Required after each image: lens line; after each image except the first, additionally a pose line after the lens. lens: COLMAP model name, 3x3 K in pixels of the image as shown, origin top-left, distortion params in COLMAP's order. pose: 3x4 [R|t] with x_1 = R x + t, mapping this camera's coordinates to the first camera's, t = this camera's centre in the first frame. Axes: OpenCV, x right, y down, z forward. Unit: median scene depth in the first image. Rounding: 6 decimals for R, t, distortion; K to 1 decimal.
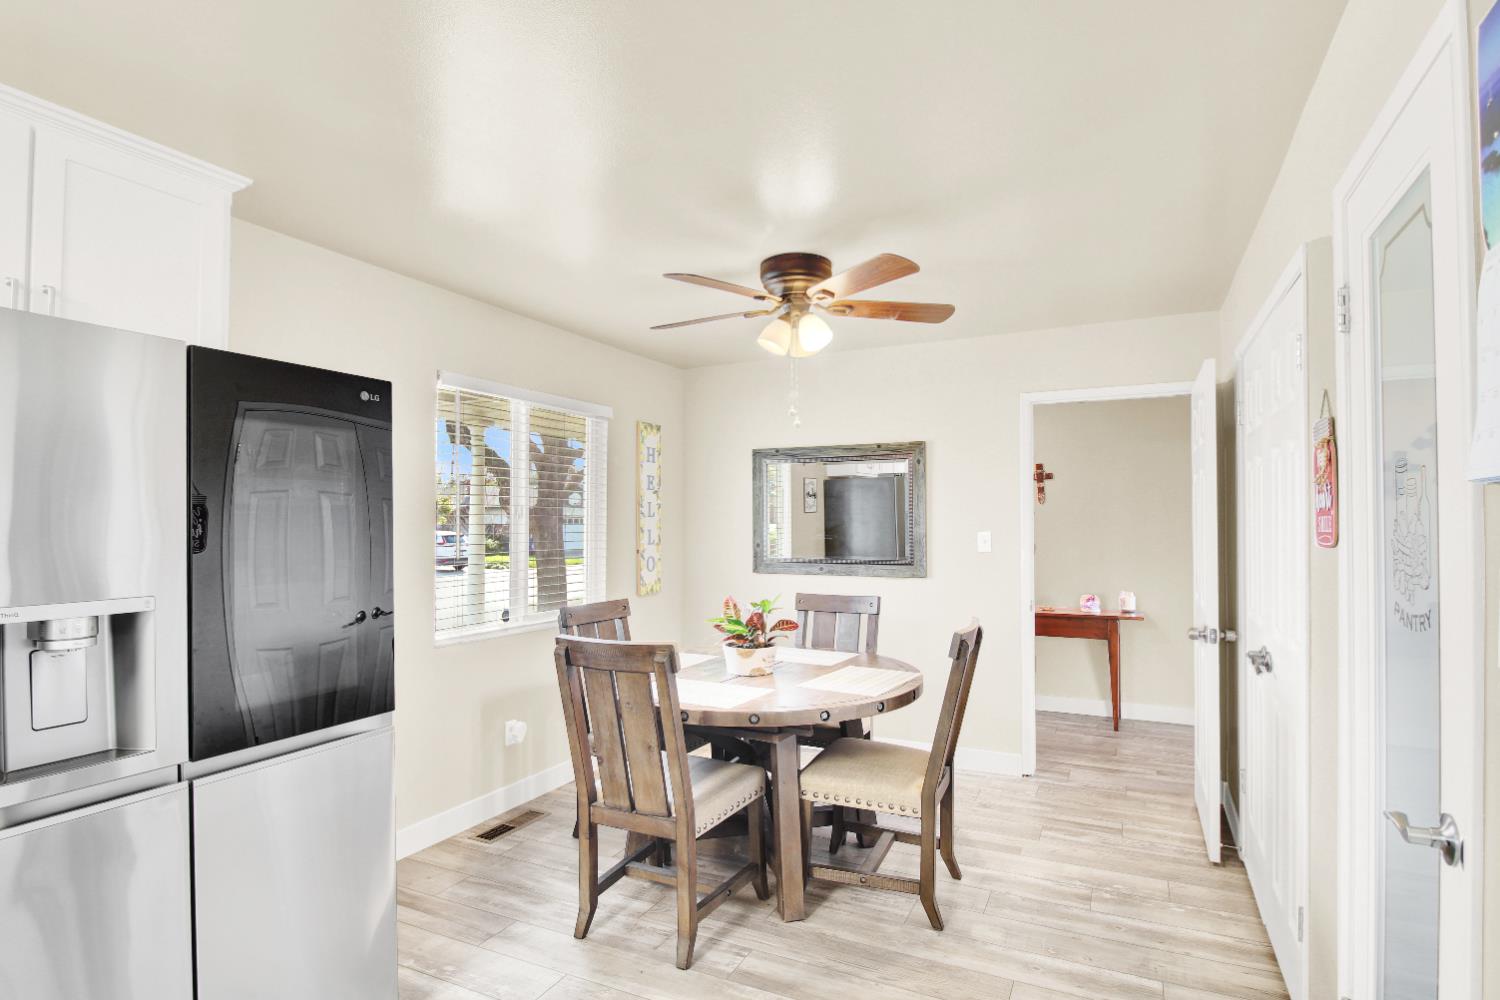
lens RADIAL K [[754.1, 0, 751.0], [0, 754.1, 510.6], [0, 0, 1]] dist [-0.005097, -0.001220]
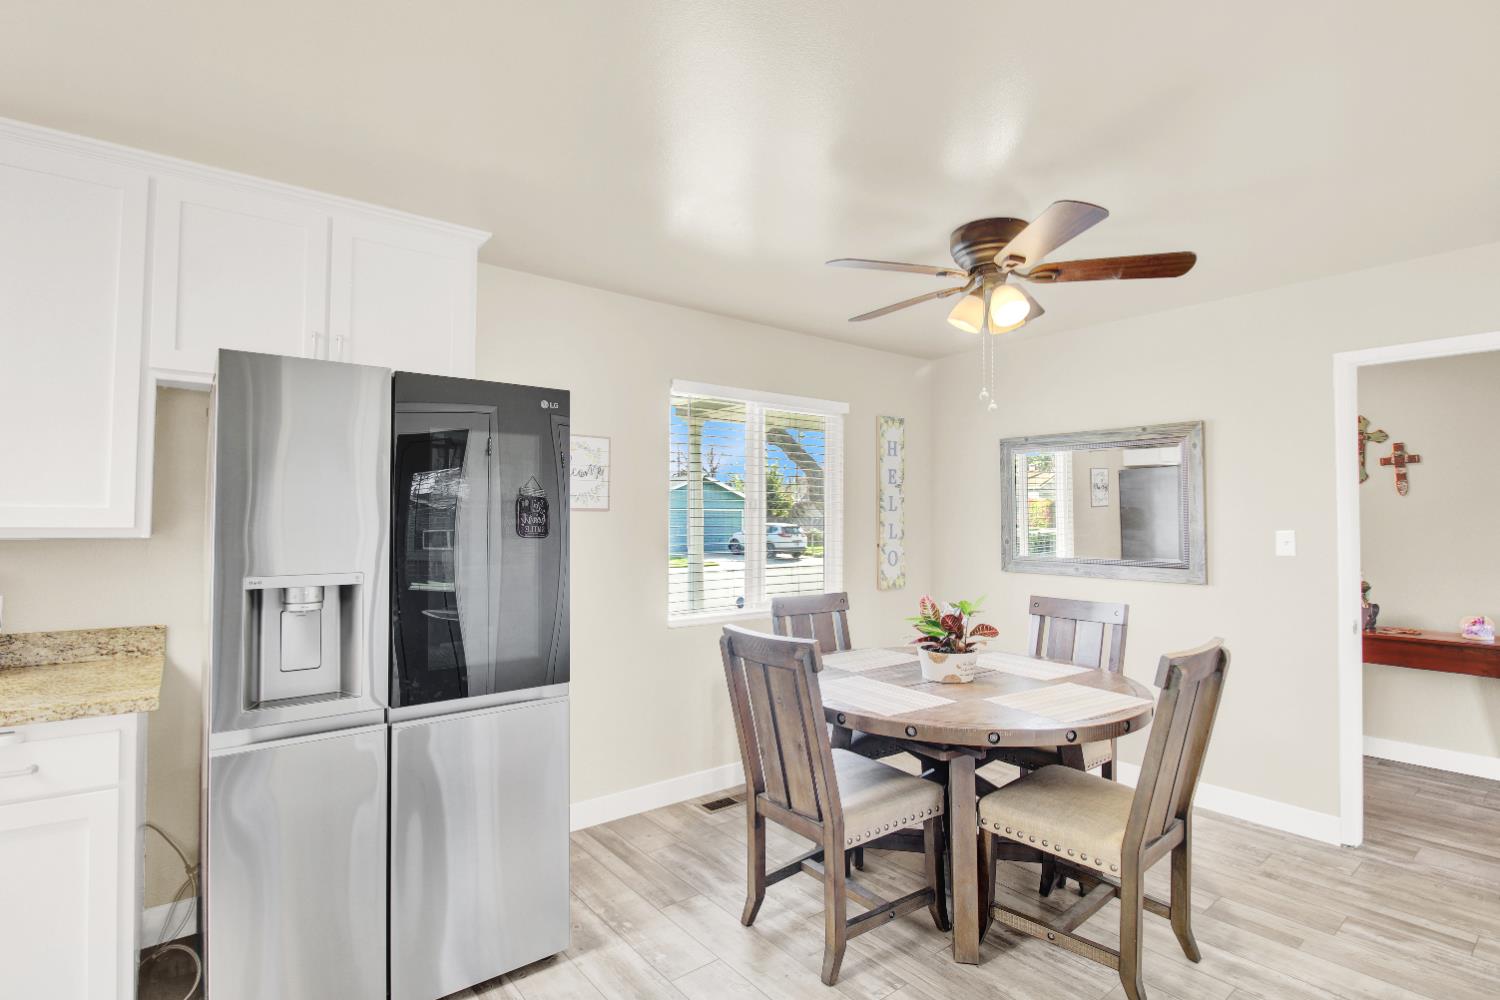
lens RADIAL K [[719.7, 0, 758.5], [0, 719.7, 495.7], [0, 0, 1]] dist [0.000514, -0.013046]
pose [[0.907044, -0.006799, -0.420981, 0.169423], [0.001297, 0.999910, -0.013354, 0.001276], [0.421034, 0.011567, 0.906971, 0.102087]]
